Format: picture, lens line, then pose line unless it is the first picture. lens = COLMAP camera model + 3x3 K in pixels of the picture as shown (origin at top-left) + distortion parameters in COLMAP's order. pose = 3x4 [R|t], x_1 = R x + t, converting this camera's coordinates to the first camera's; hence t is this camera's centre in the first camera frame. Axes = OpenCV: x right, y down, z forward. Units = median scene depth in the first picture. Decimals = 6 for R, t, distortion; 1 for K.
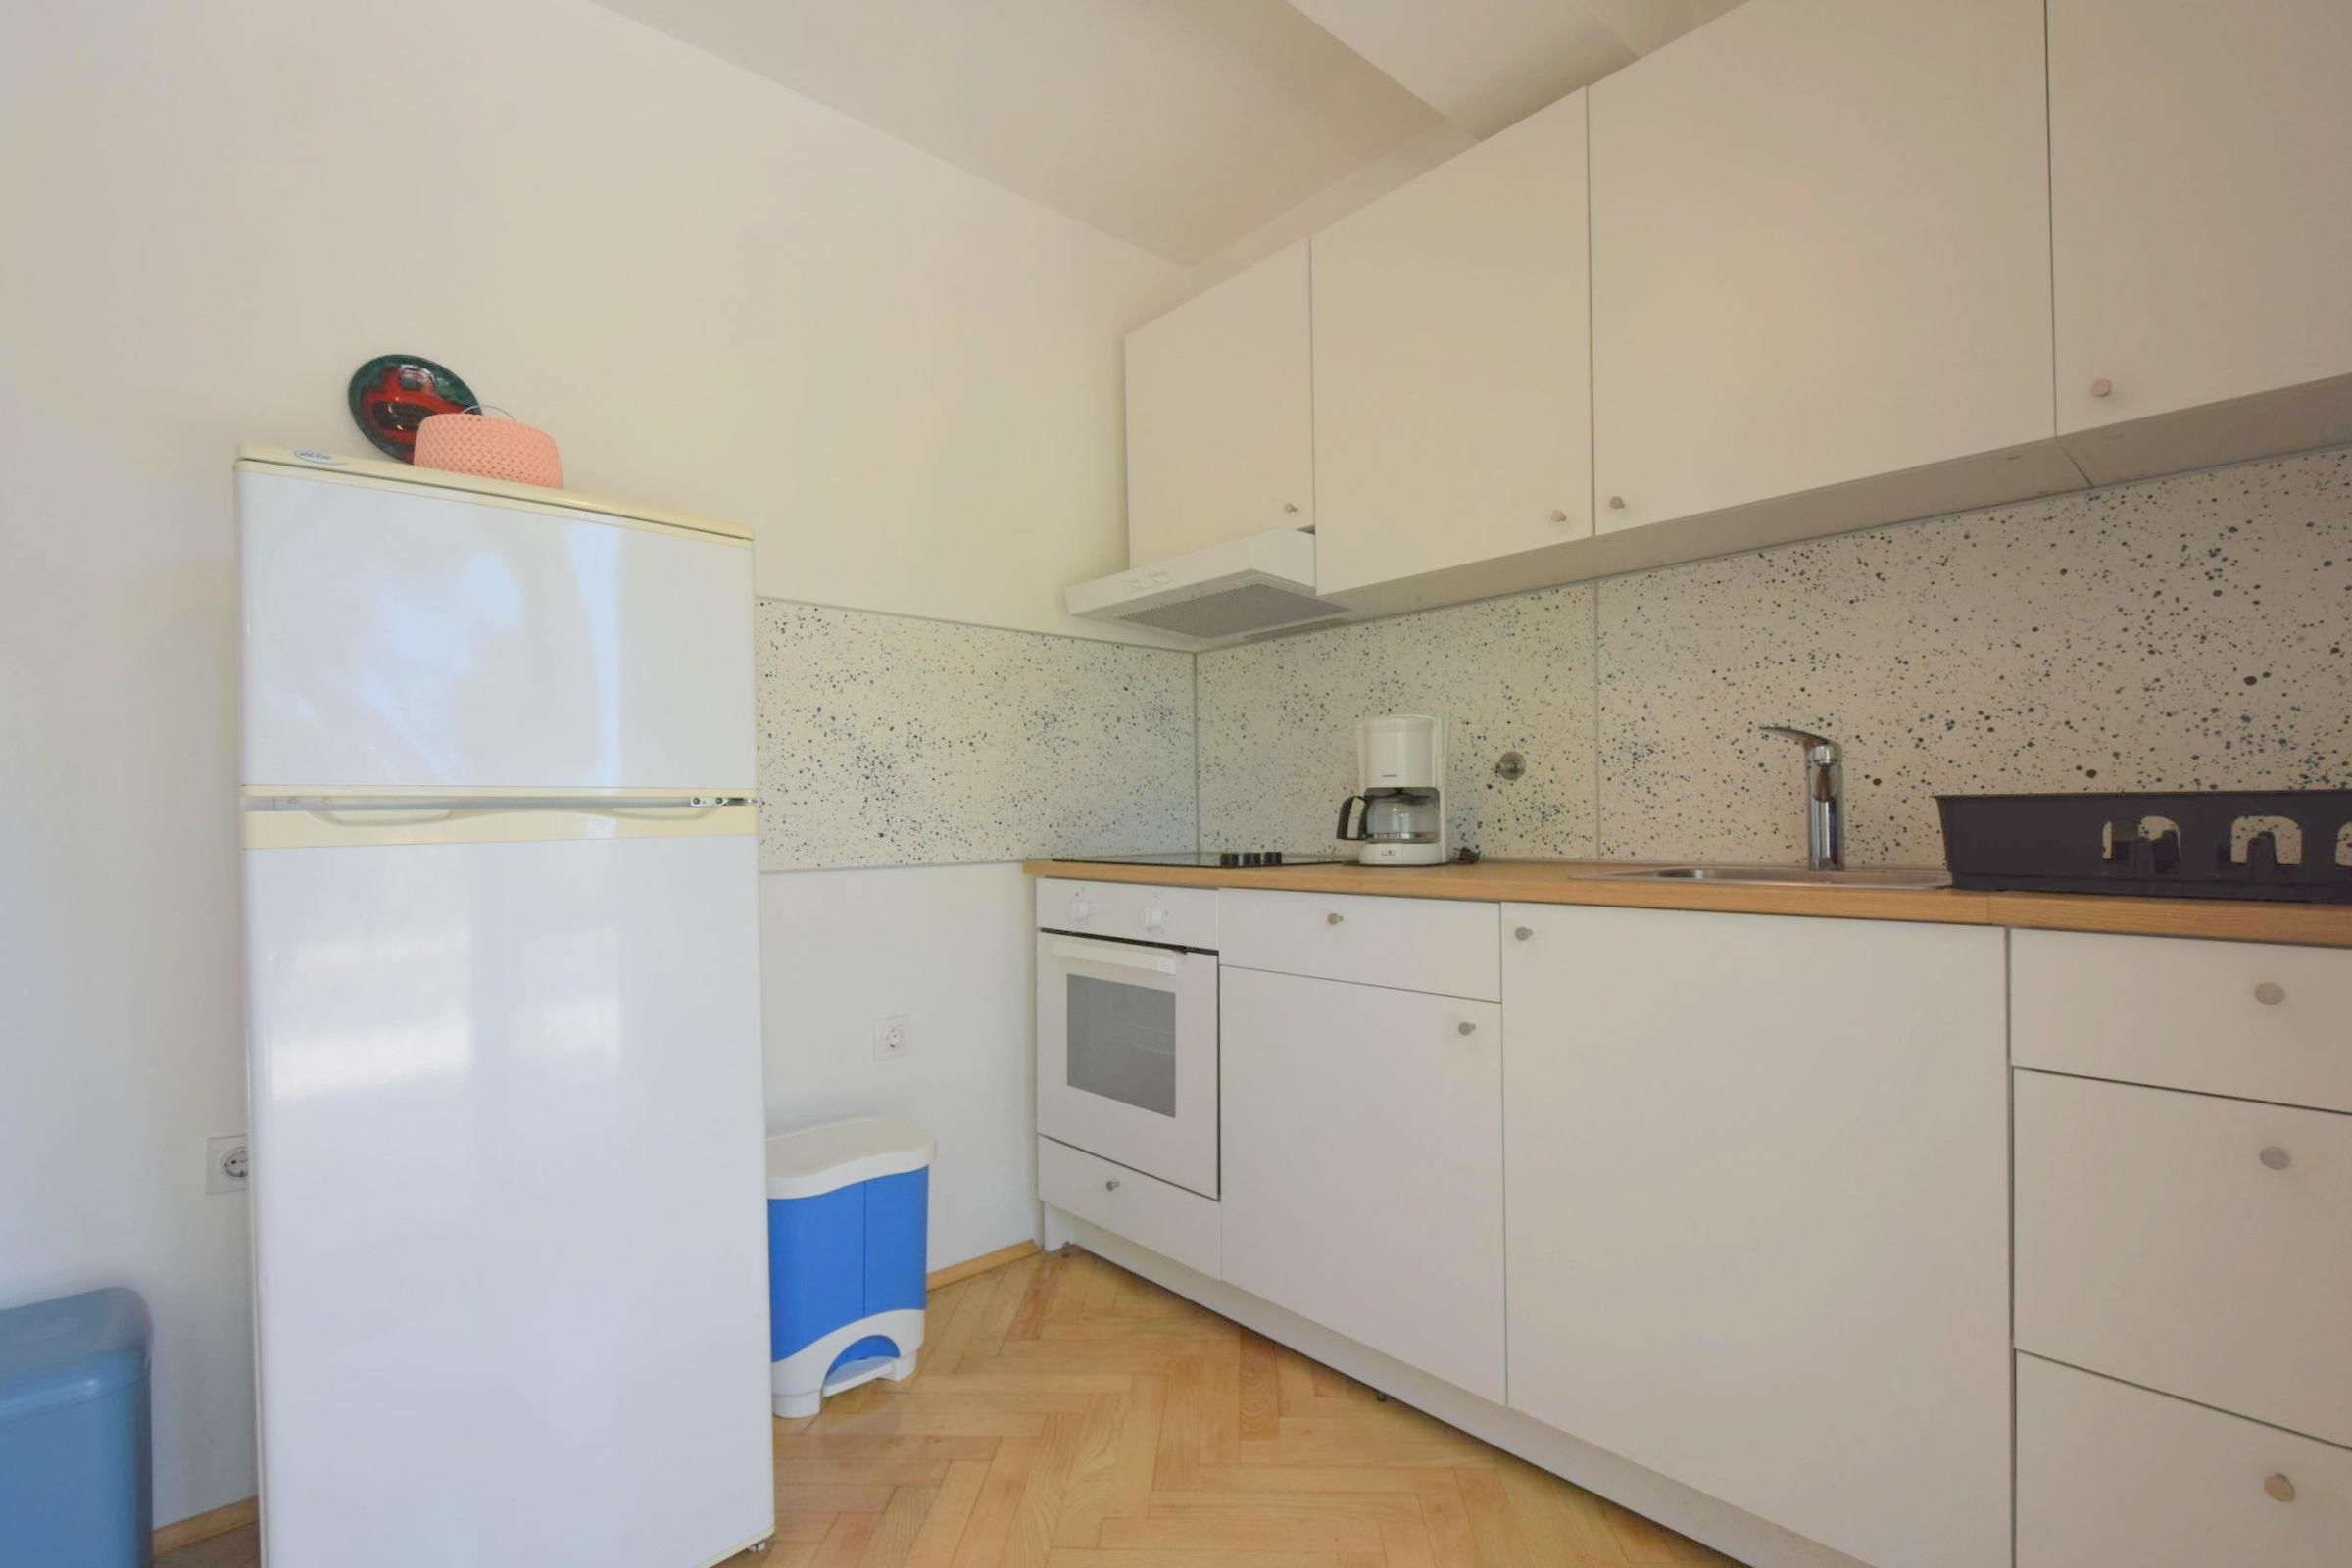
lens RADIAL K [[1053.3, 0, 1178.3], [0, 1053.3, 820.8], [0, 0, 1]] dist [0.003947, -0.006635]
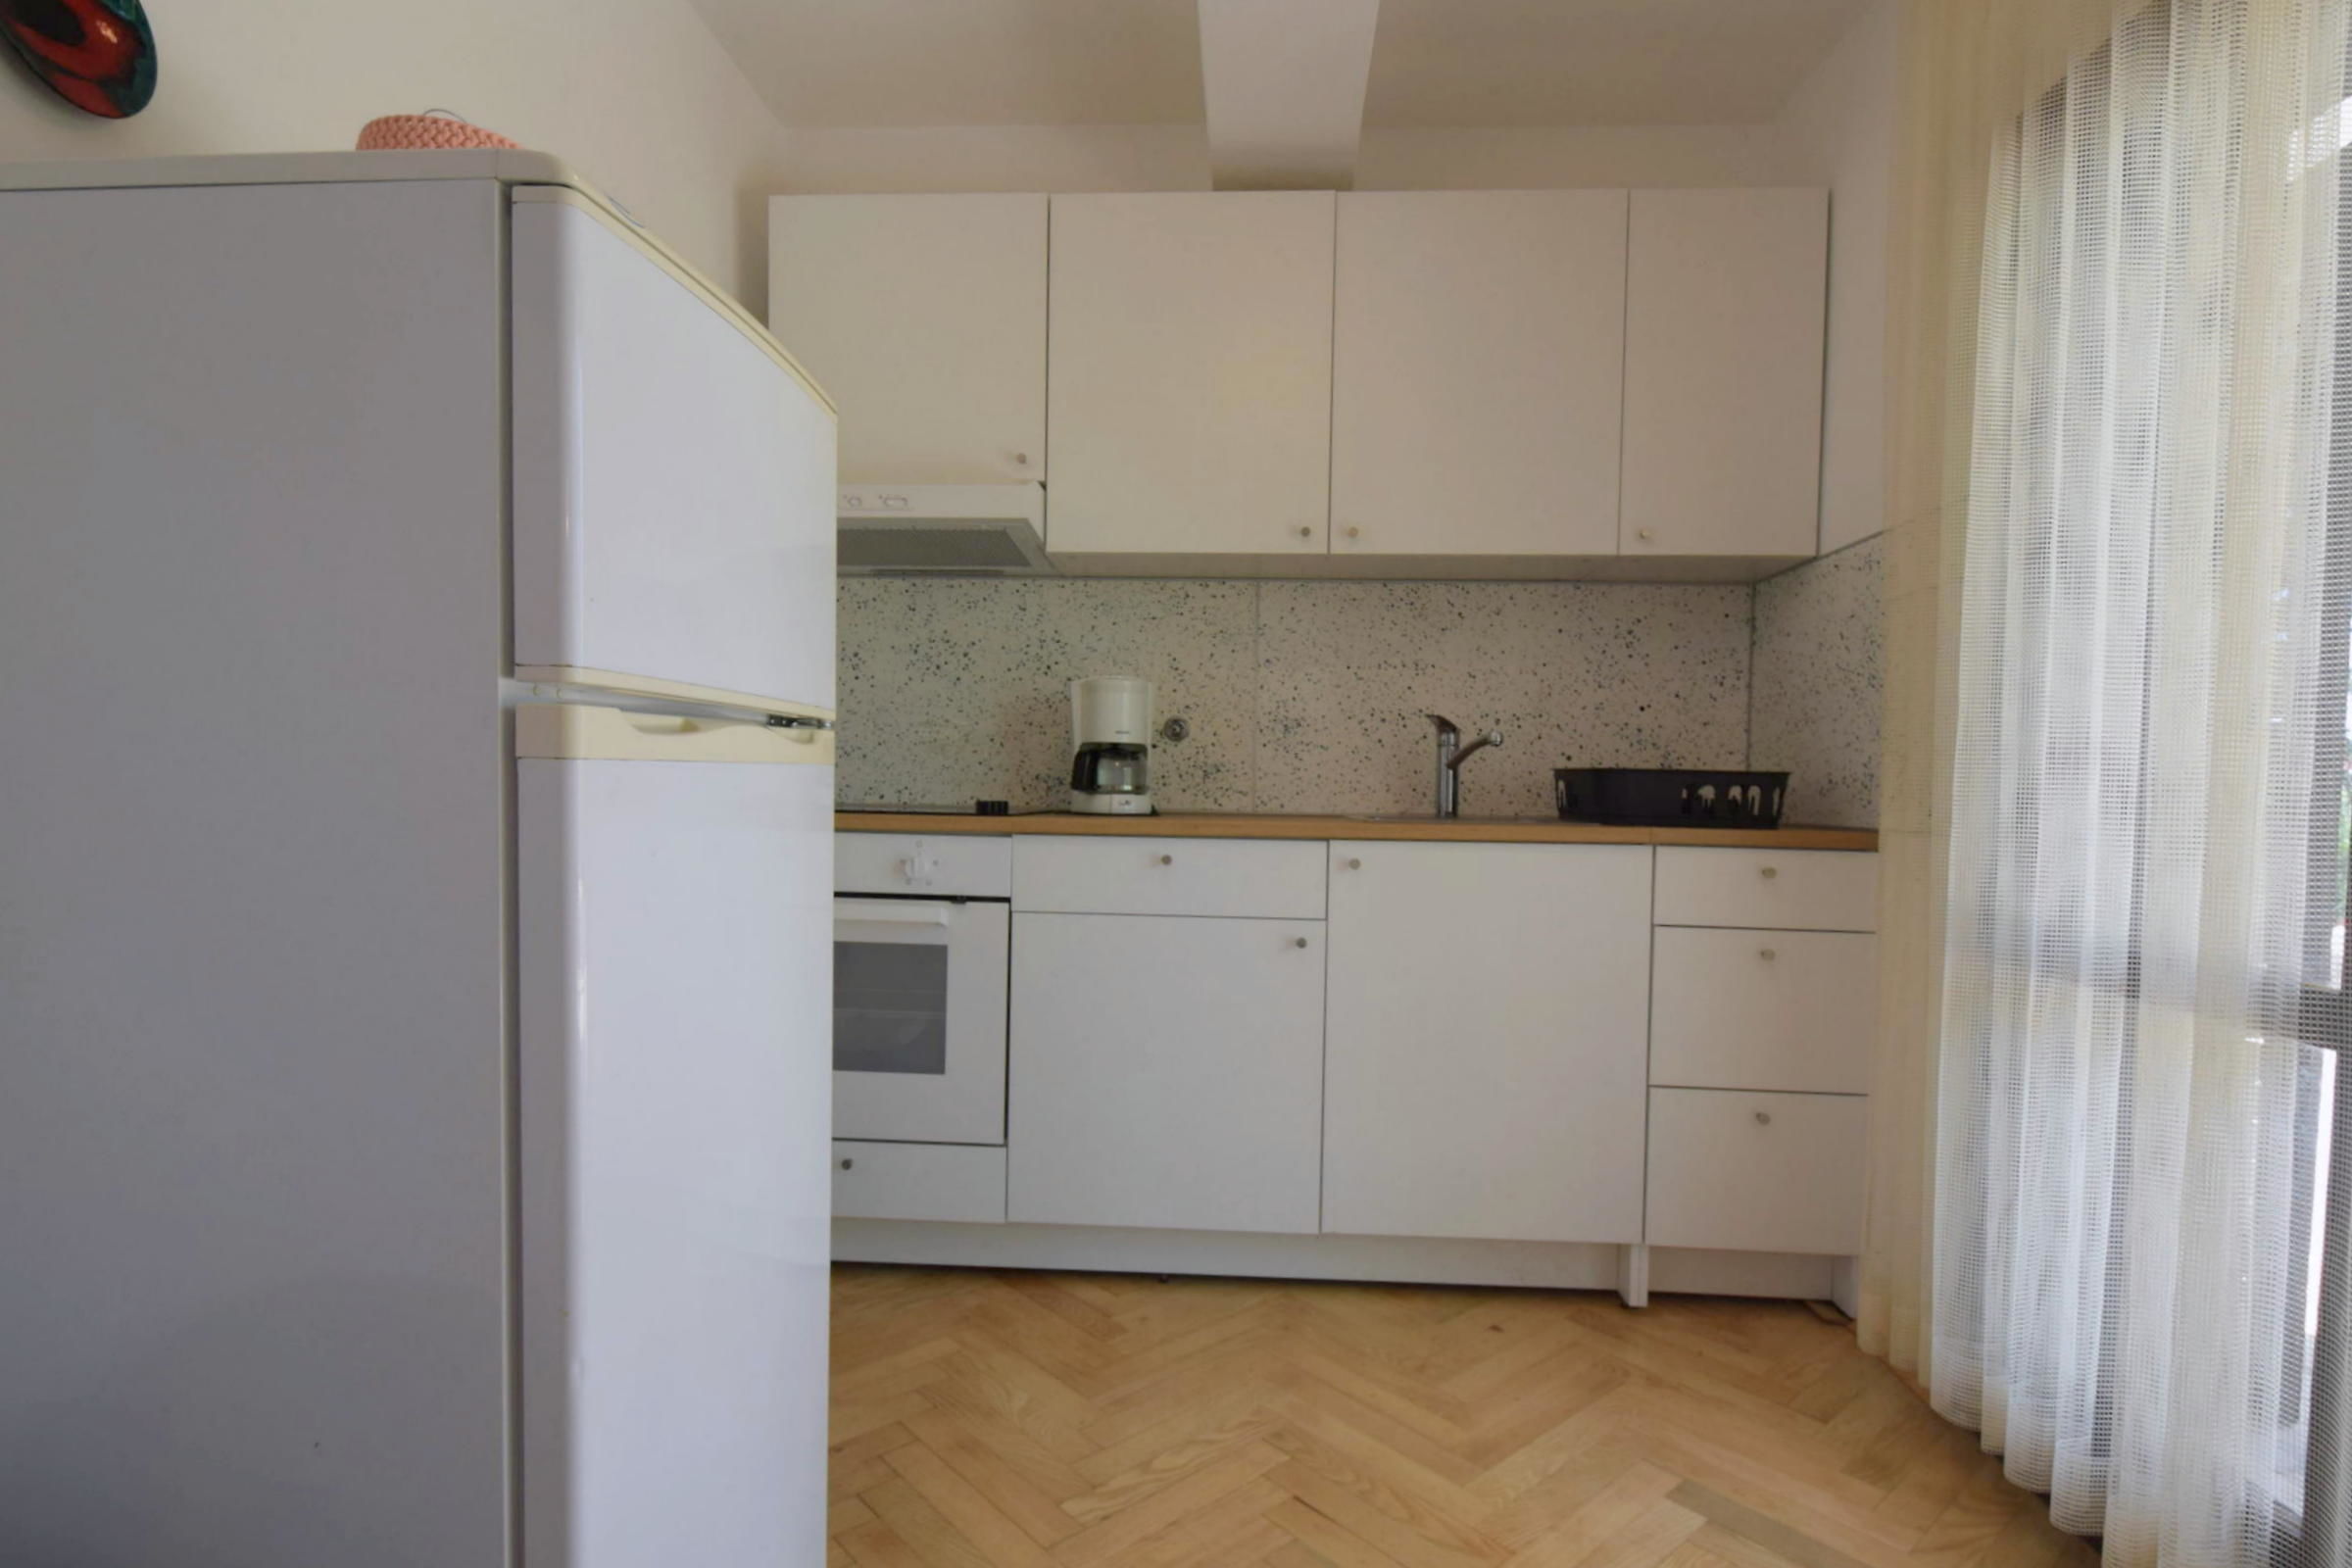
lens RADIAL K [[1176.6, 0, 1184.8], [0, 1176.6, 826.1], [0, 0, 1]] dist [0.001247, 0.000539]
pose [[0.714268, 0.000799, 0.699872, -0.613841], [-0.025875, 0.999346, 0.025266, 0.022192], [-0.699394, -0.036156, 0.713822, 0.085212]]
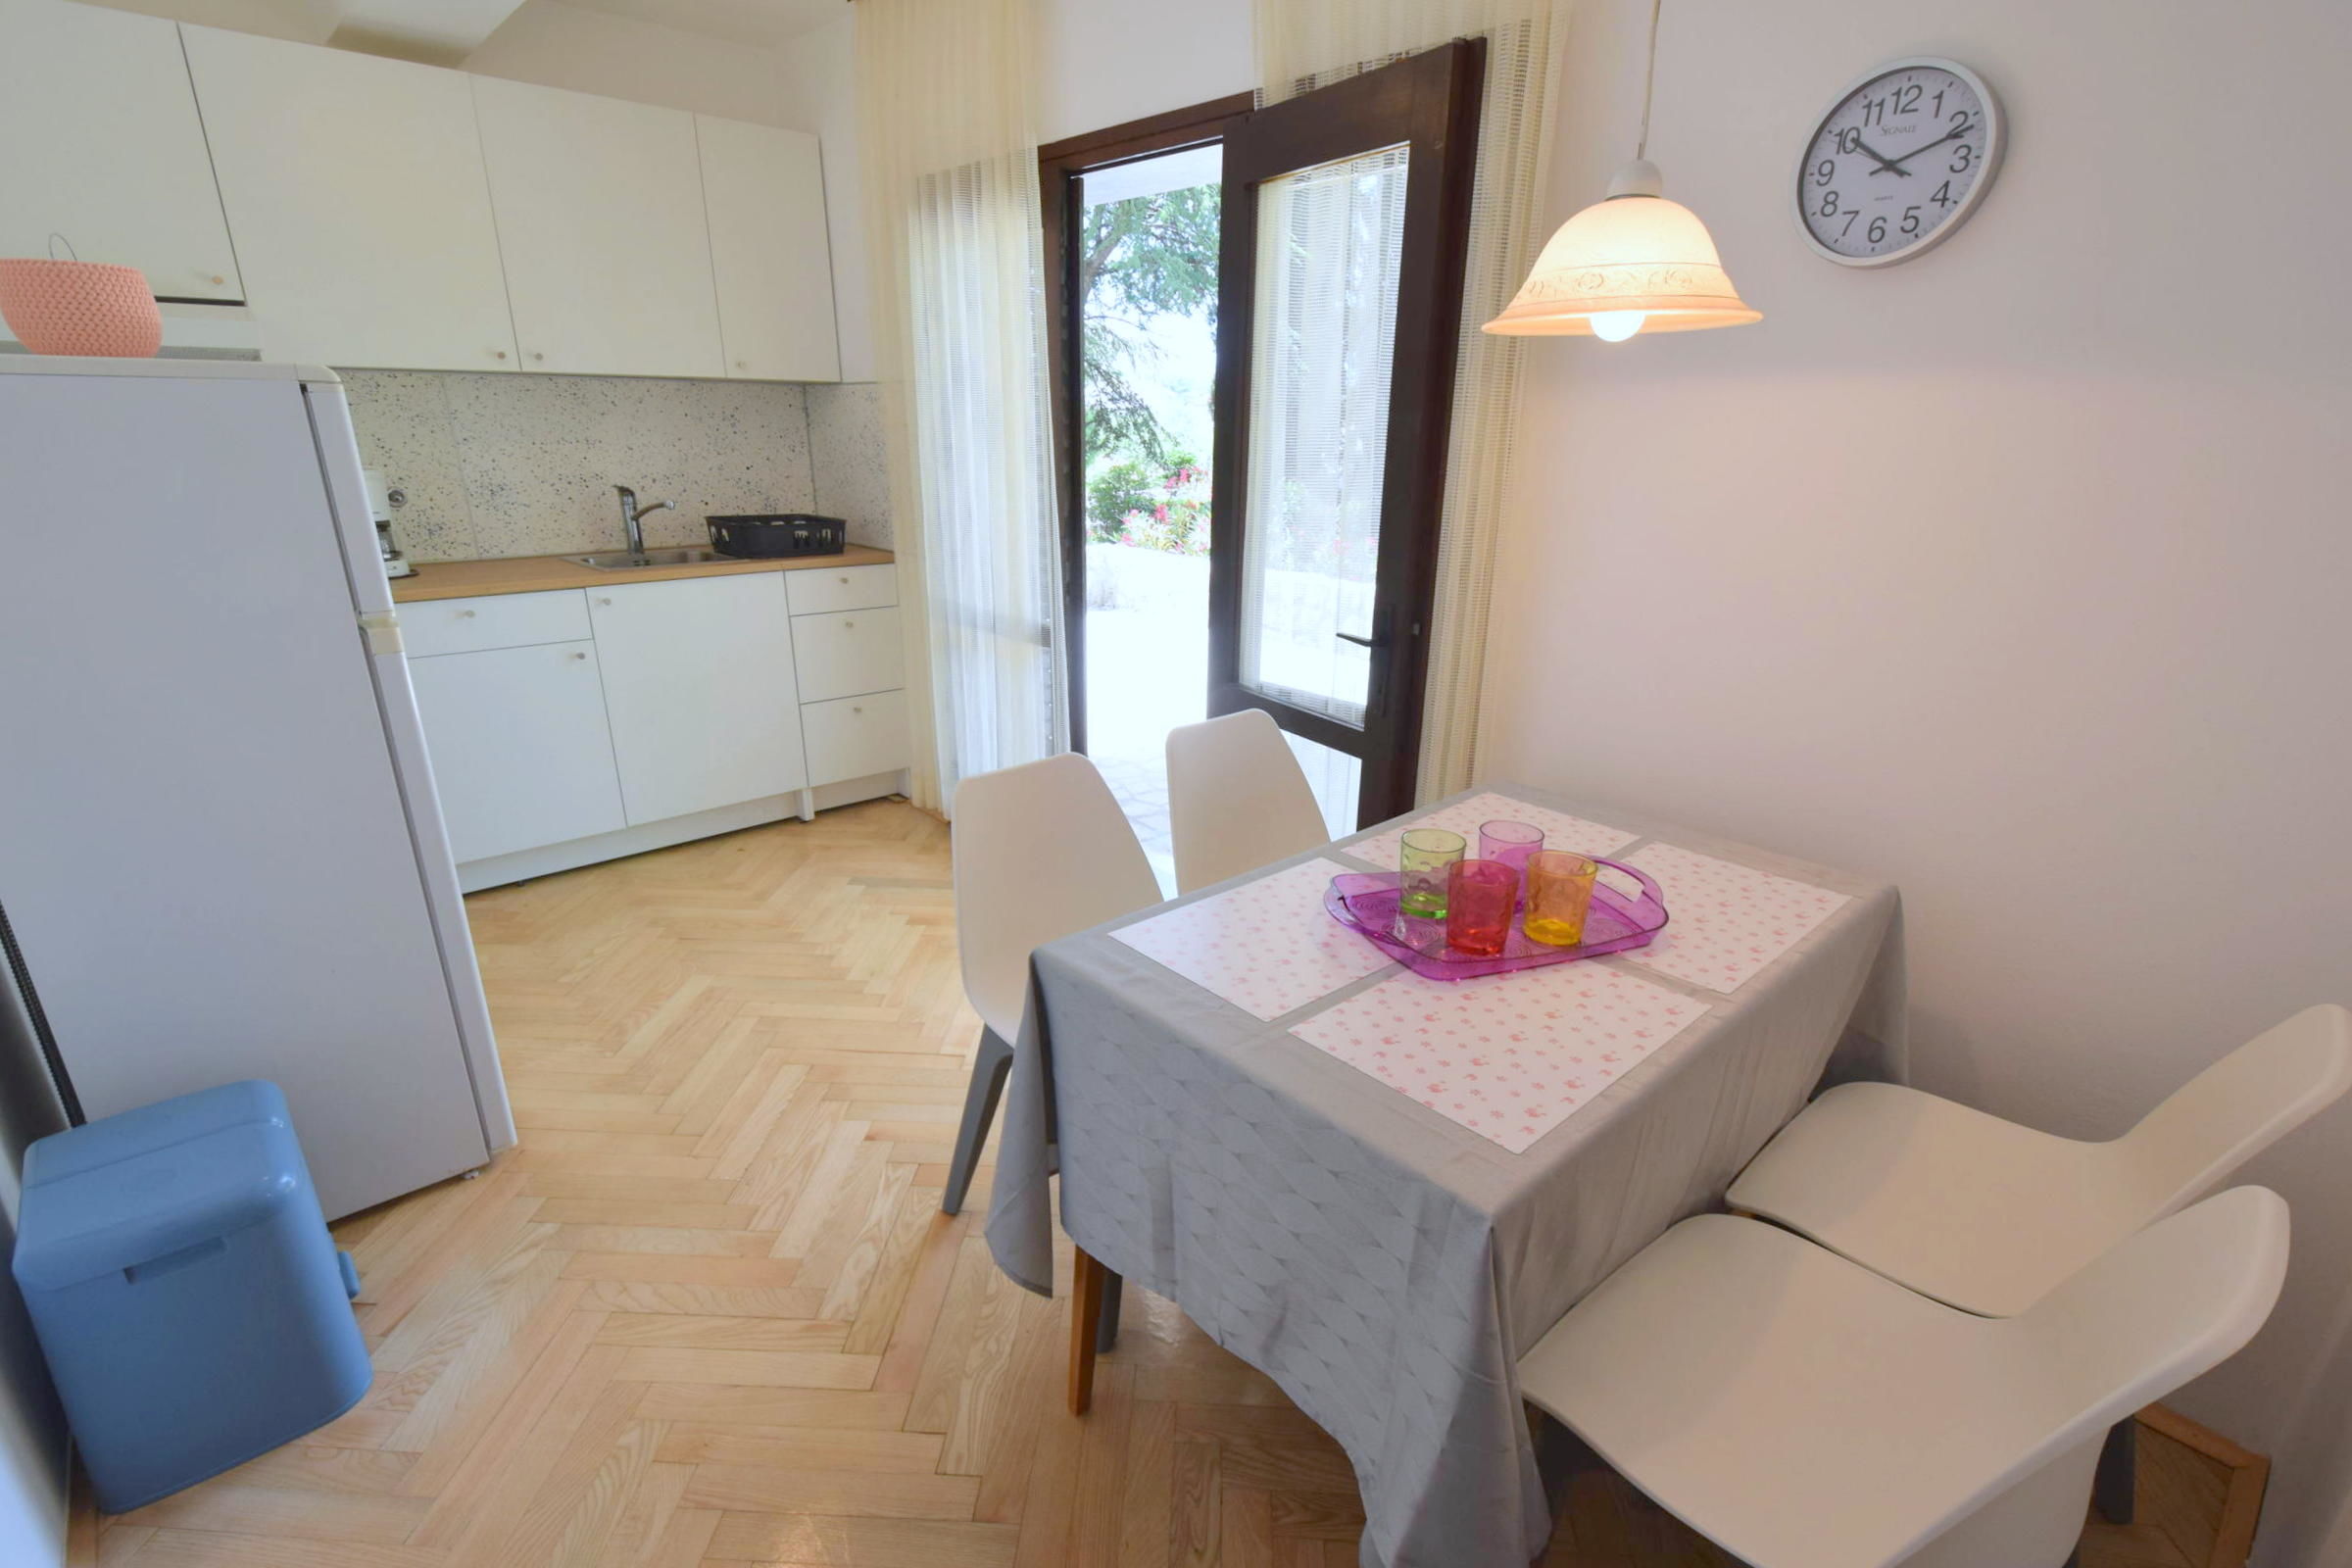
lens RADIAL K [[1095.7, 0, 1178.9], [0, 1095.7, 821.2], [0, 0, 1]] dist [-0.000380, -0.000418]
pose [[-0.000602, -0.331674, 0.943394, -1.347222], [-0.010283, 0.943346, 0.331651, -0.153020], [-0.999947, -0.009502, -0.003978, -0.081083]]
